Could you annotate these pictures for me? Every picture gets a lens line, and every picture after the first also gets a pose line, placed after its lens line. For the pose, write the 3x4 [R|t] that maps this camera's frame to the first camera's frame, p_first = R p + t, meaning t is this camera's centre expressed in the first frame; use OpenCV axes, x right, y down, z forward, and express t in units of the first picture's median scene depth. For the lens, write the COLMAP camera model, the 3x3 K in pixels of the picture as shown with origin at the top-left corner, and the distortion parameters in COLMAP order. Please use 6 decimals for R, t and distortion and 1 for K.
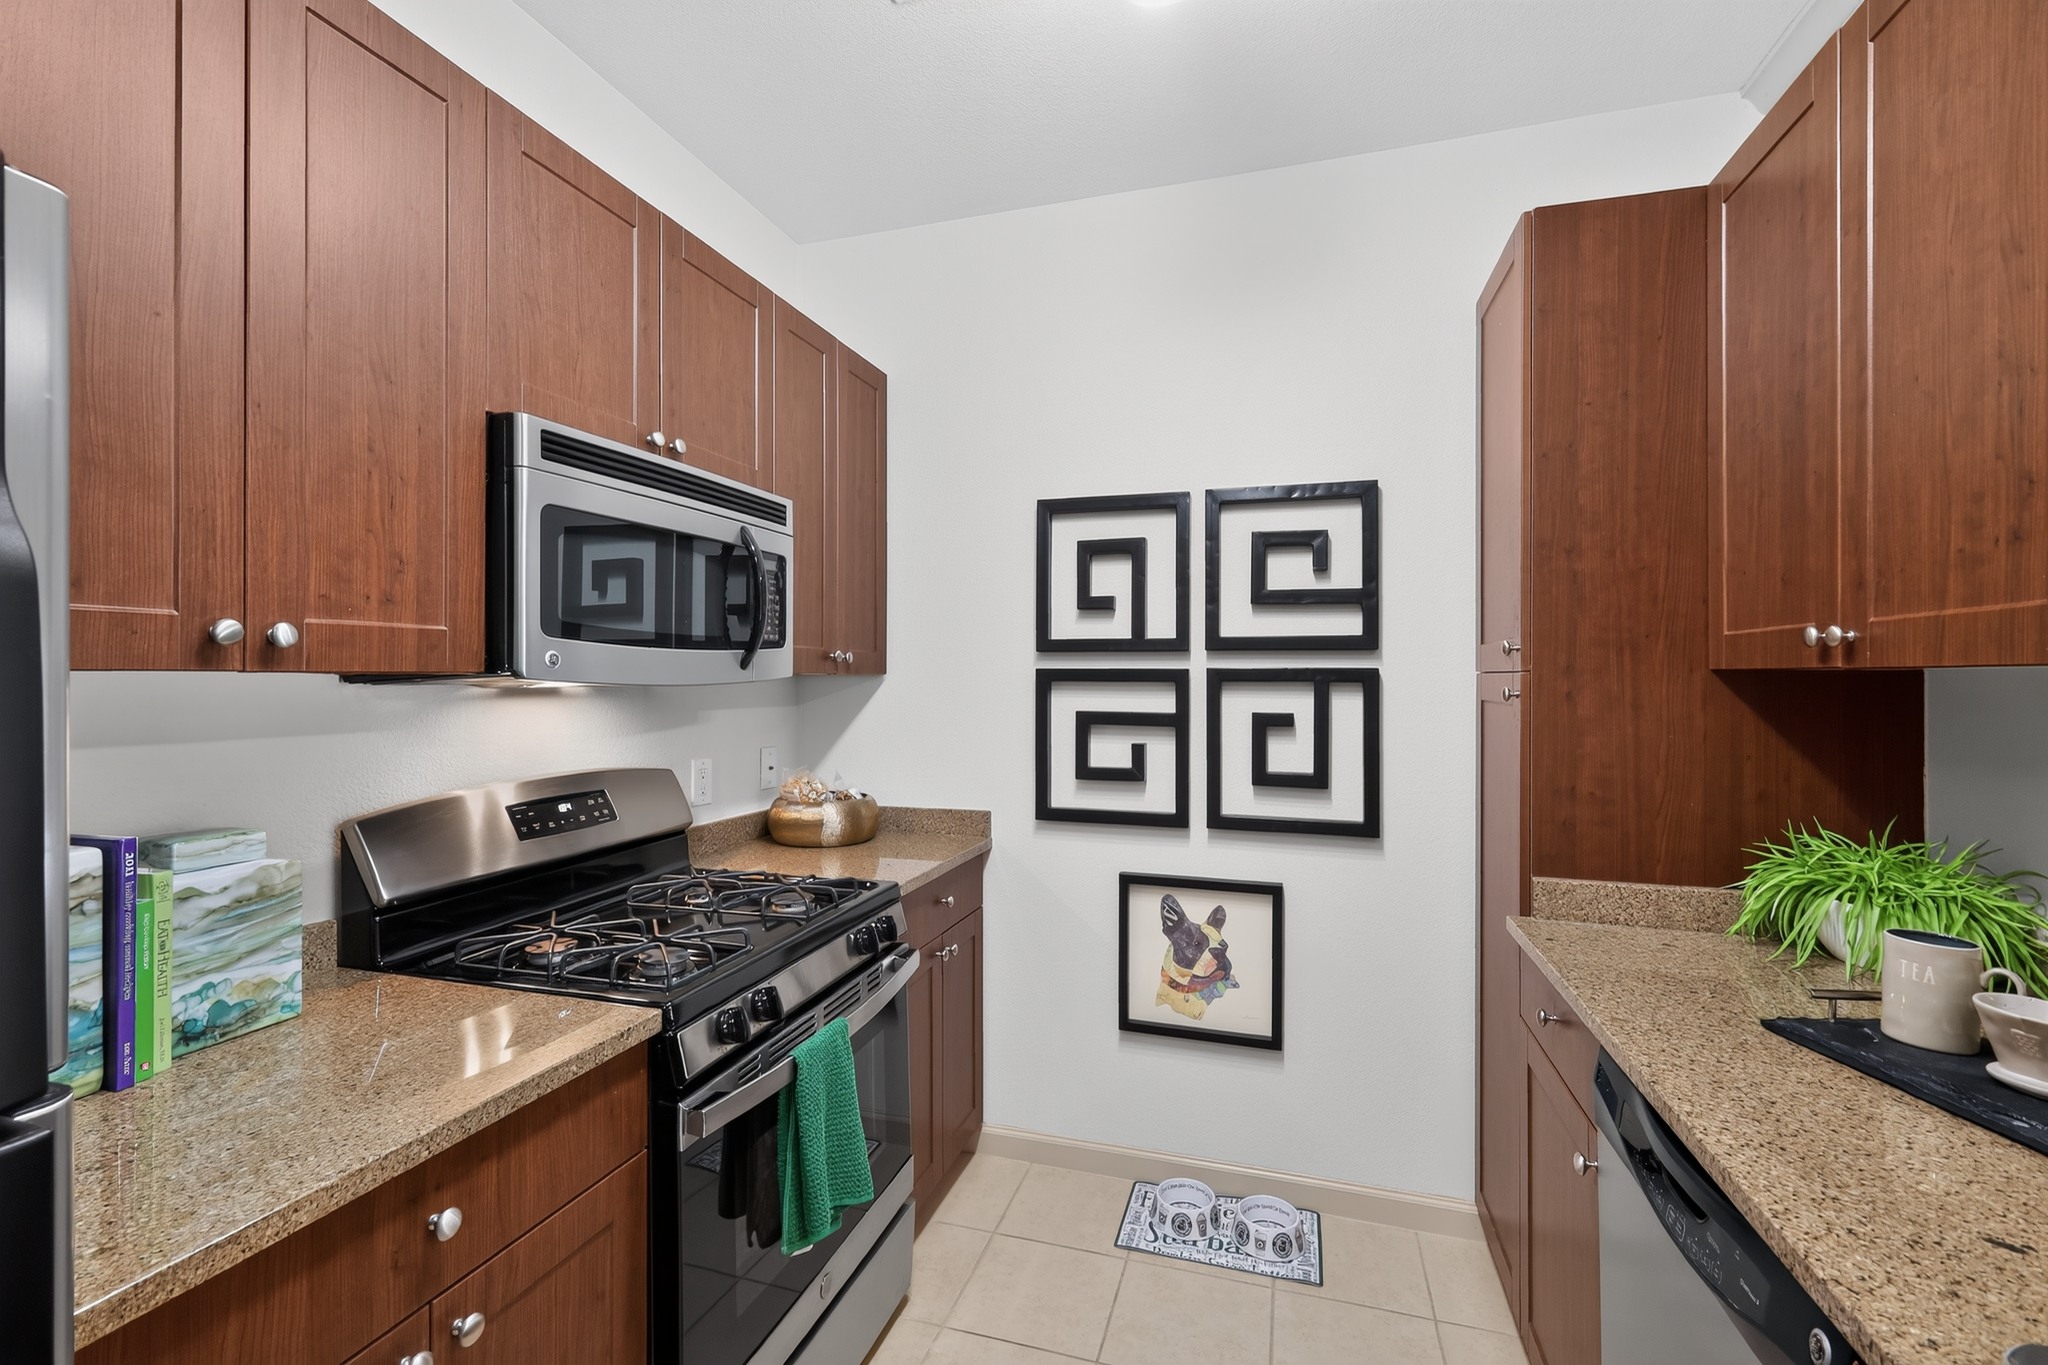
lens RADIAL K [[893.5, 0, 1012.4], [0, 893.5, 667.9], [0, 0, 1]] dist [0.000893, 0.000239]
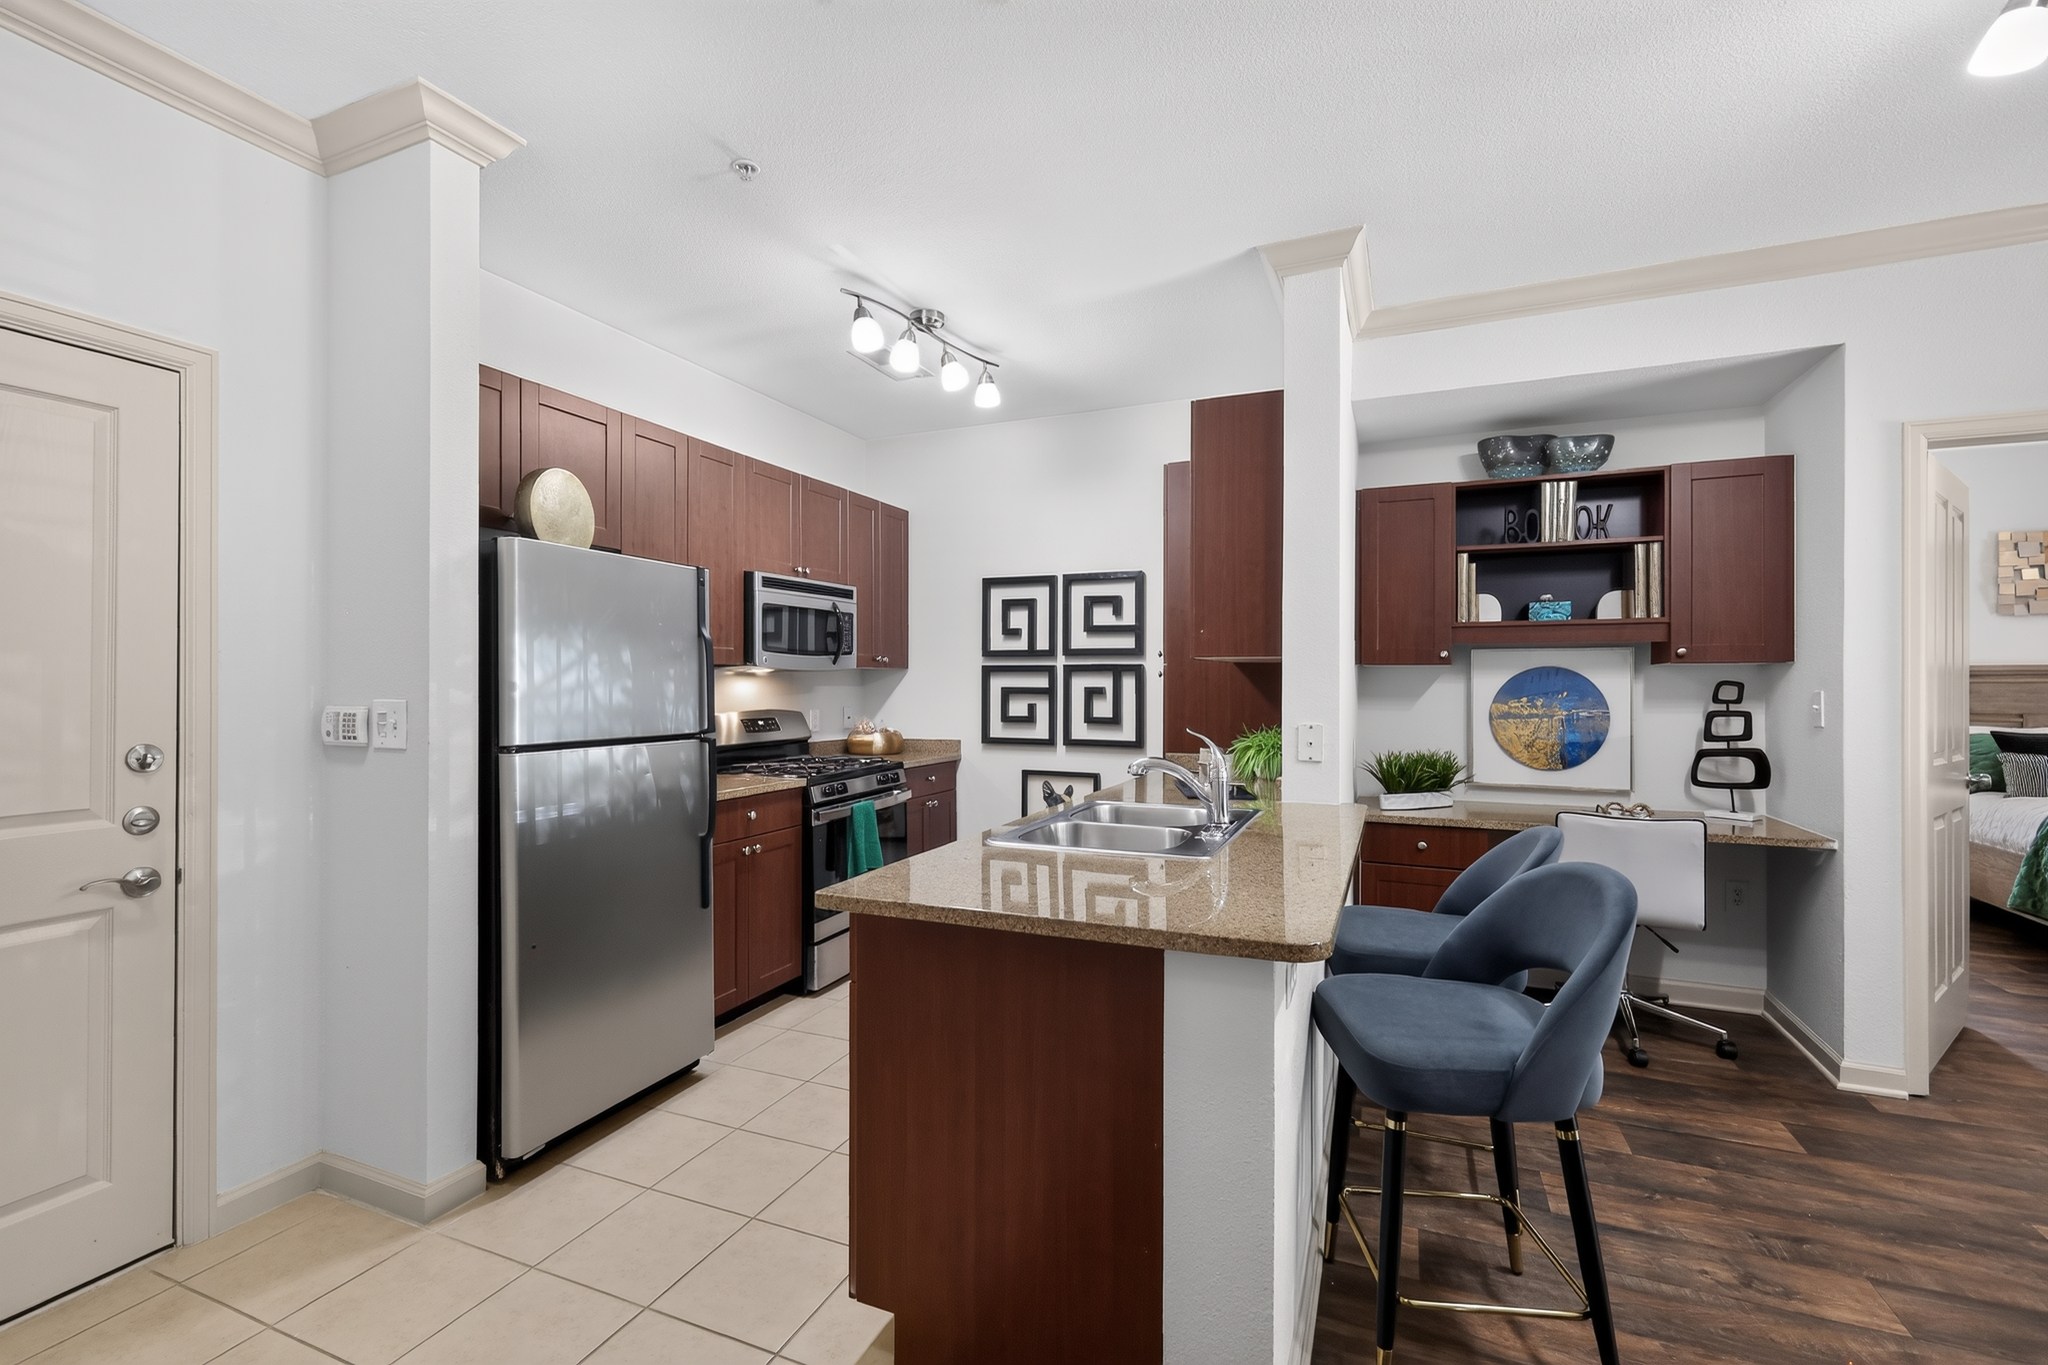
lens RADIAL K [[893.5, 0, 1024.3], [0, 893.5, 681.6], [0, 0, 1]] dist [0.000893, 0.000239]
pose [[0.996295, 0.000232, -0.086001, 0.303258], [0.000234, 0.999985, 0.005407, 0.027043], [0.086001, -0.005407, 0.996280, -0.984663]]
